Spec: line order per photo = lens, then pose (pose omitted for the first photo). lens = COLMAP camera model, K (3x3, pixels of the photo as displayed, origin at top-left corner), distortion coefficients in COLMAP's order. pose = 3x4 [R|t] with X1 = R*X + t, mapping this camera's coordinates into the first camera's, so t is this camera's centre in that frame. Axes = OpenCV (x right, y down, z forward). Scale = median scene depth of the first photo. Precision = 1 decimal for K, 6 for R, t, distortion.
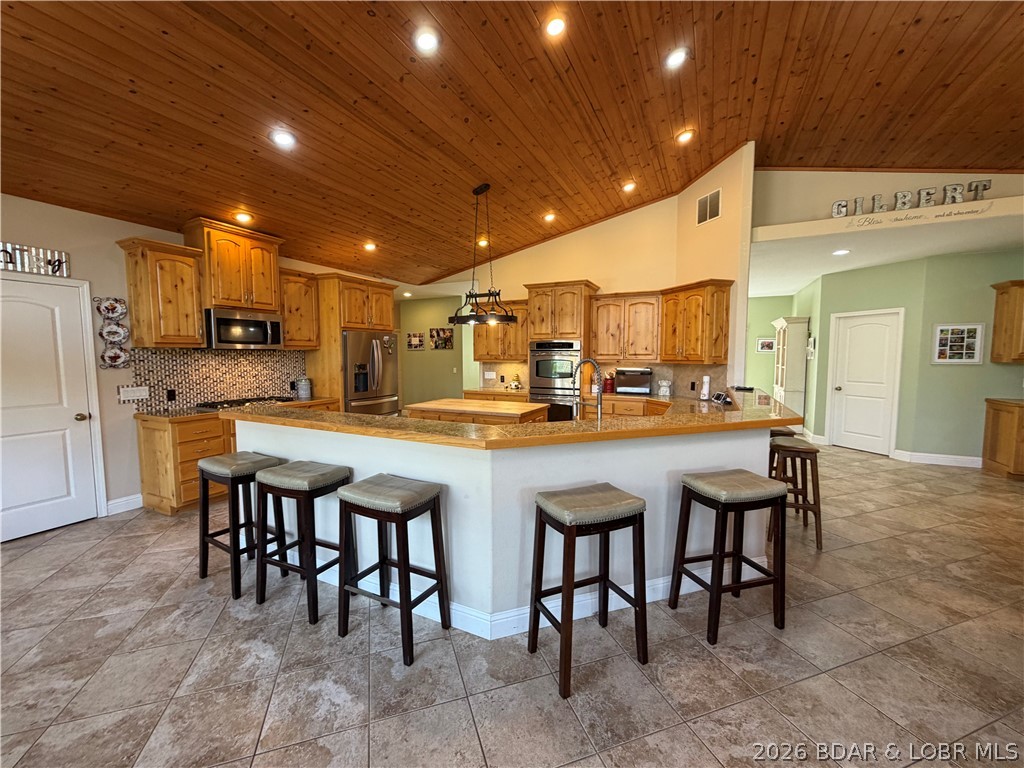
lens RADIAL K [[407.1, 0, 509.9], [0, 407.1, 384.3], [0, 0, 1]] dist [0.000242, -0.000055]
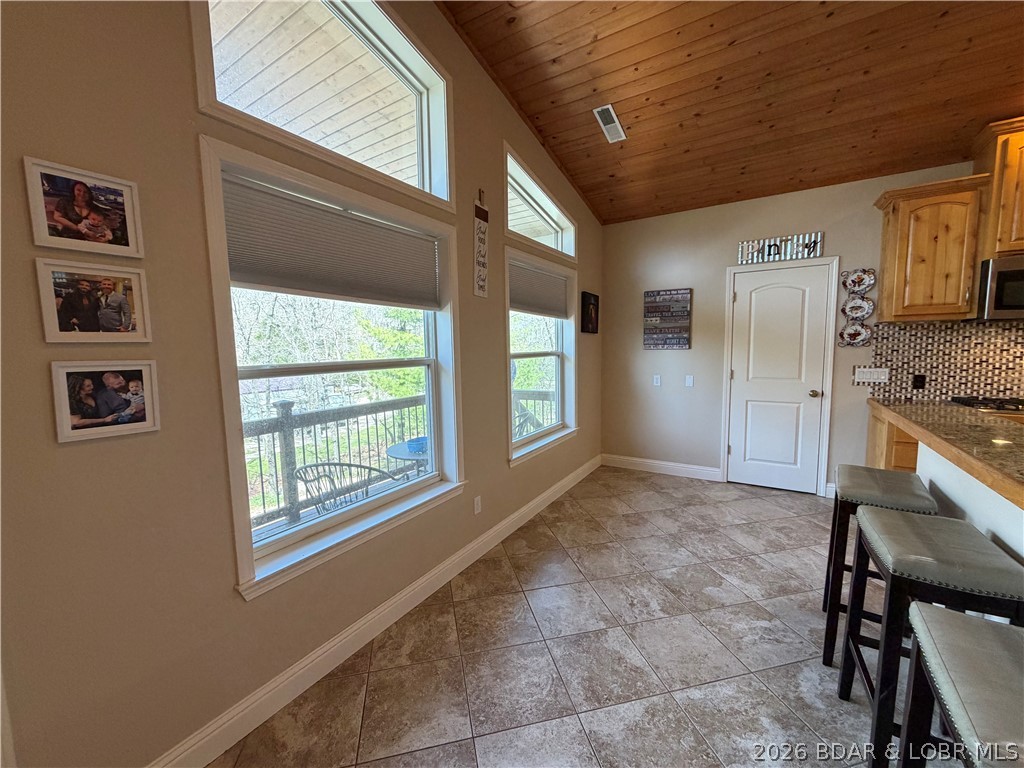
lens RADIAL K [[407.1, 0, 510.3], [0, 407.1, 384.6], [0, 0, 1]] dist [0.000242, -0.000055]
pose [[-0.099977, 0.100909, -0.989860, 0.026014], [-0.056729, 0.992648, 0.106923, -0.006171], [0.993371, 0.066843, -0.093517, 0.248568]]
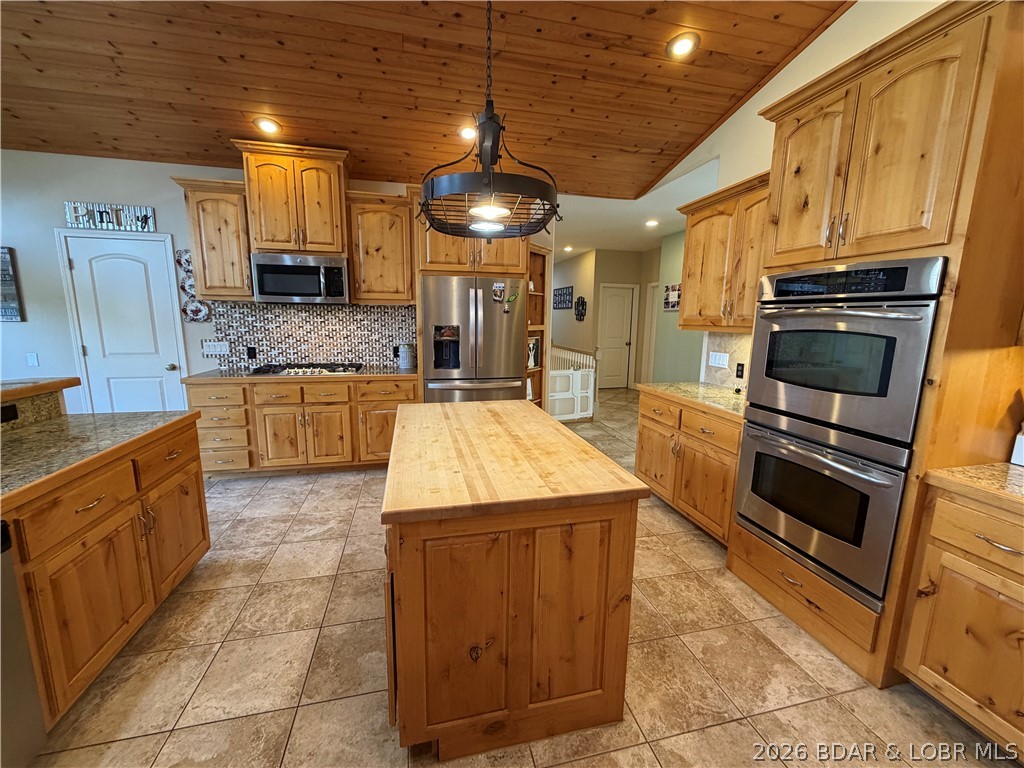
lens RADIAL K [[407.1, 0, 509.9], [0, 407.1, 384.0], [0, 0, 1]] dist [0.000242, -0.000055]
pose [[0.634279, 0.135109, -0.761207, 0.238697], [-0.071977, 0.990654, 0.115859, -0.046698], [0.769746, -0.018697, 0.638076, 0.743016]]
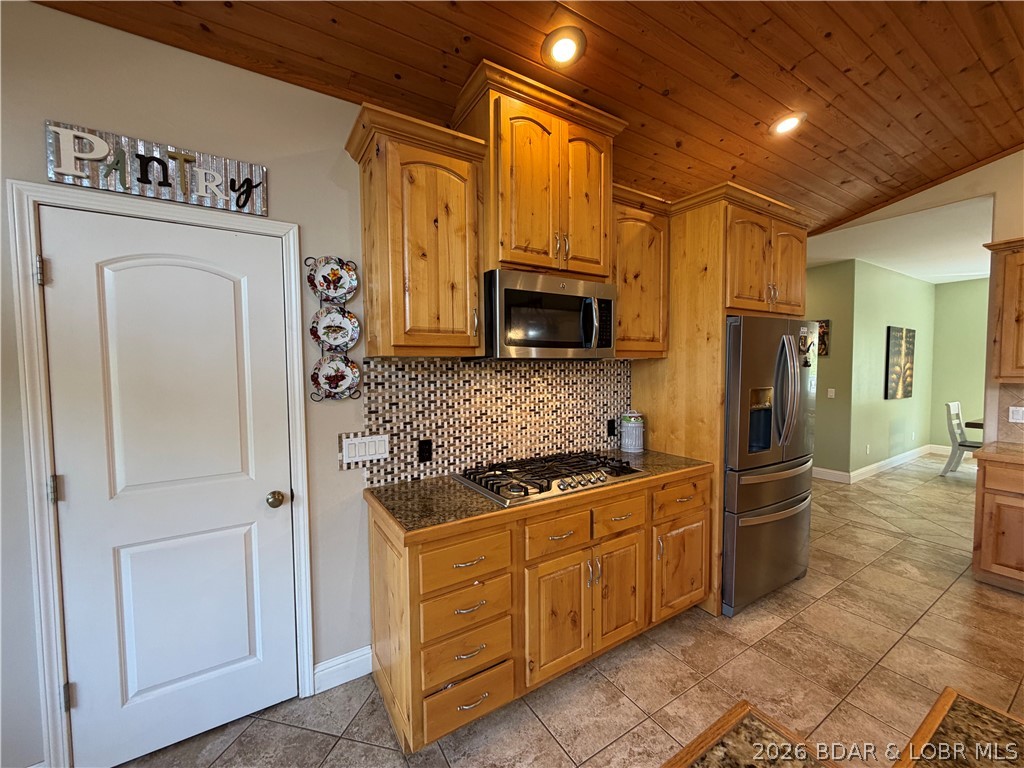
lens RADIAL K [[407.1, 0, 509.5], [0, 407.1, 384.1], [0, 0, 1]] dist [0.000242, -0.000055]
pose [[0.848655, 0.018781, -0.528613, -0.411384], [-0.032296, 0.999345, -0.016344, -0.044597], [0.527960, 0.030943, 0.848706, 0.538715]]
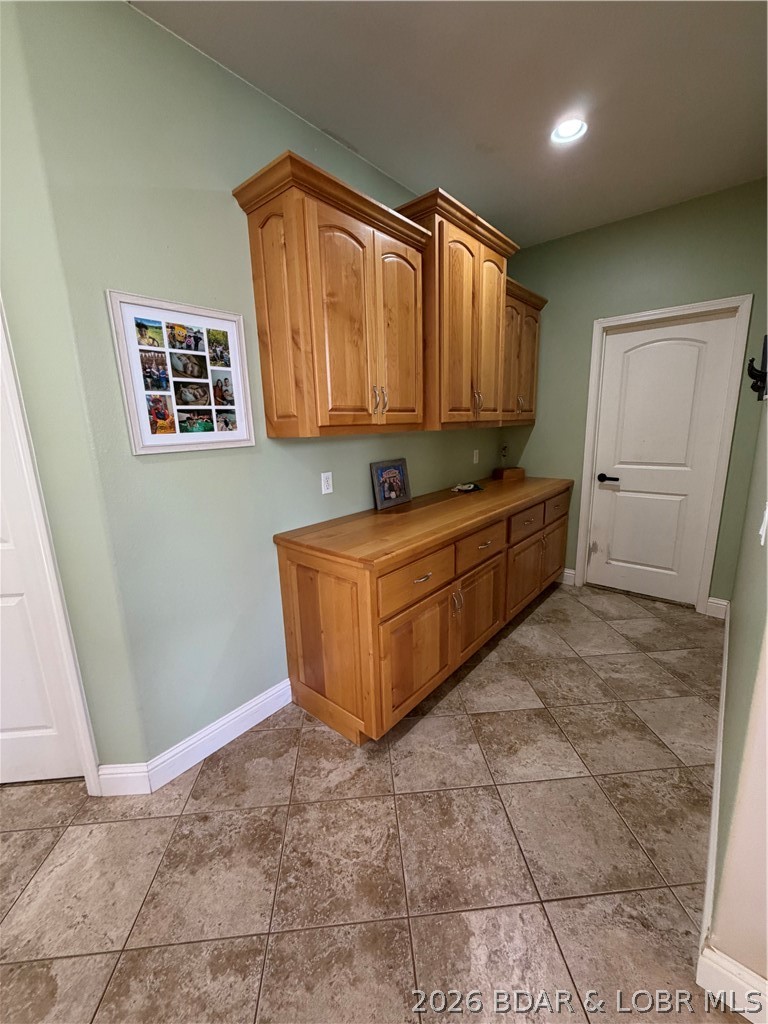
lens RADIAL K [[407.1, 0, 384.4], [0, 407.1, 507.7], [0, 0, 1]] dist [0.000242, -0.000055]
pose [[0.241489, -0.207456, 0.947969, 0.922549], [0.101849, 0.976904, 0.187843, -0.055469], [-0.965044, 0.051188, 0.257040, 0.879437]]
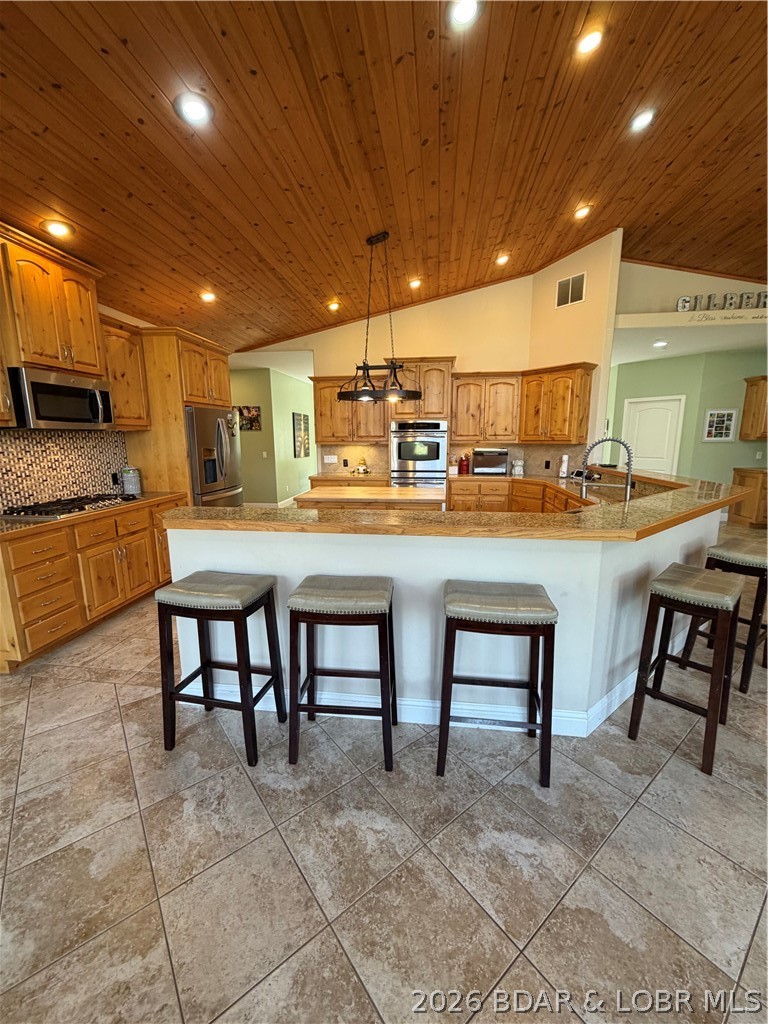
lens RADIAL K [[407.1, 0, 383.7], [0, 407.1, 509.1], [0, 0, 1]] dist [0.000242, -0.000055]
pose [[0.946112, -0.062049, 0.317841, -0.340368], [0.029021, 0.993769, 0.107617, -0.008242], [-0.322538, -0.092594, 0.942017, 0.135096]]
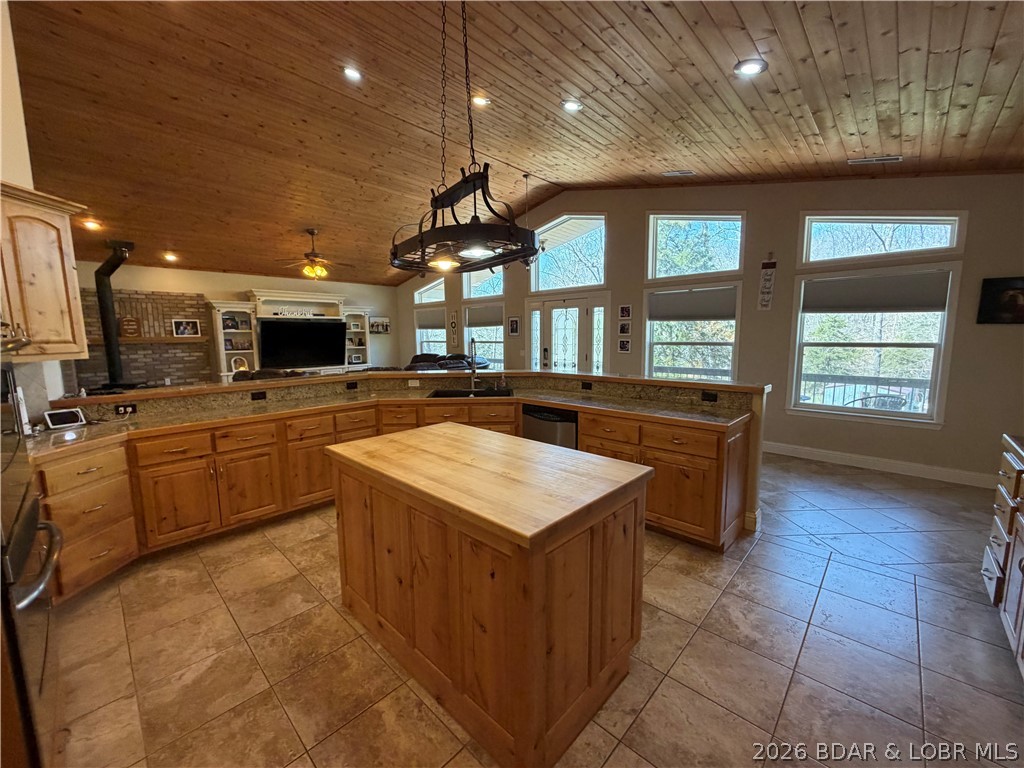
lens RADIAL K [[407.1, 0, 509.7], [0, 407.1, 384.4], [0, 0, 1]] dist [0.000242, -0.000055]
pose [[-0.953025, -0.024855, 0.301870, -0.235326], [0.035219, 0.980774, 0.191945, -0.100611], [-0.300837, 0.193560, -0.933826, 1.341864]]
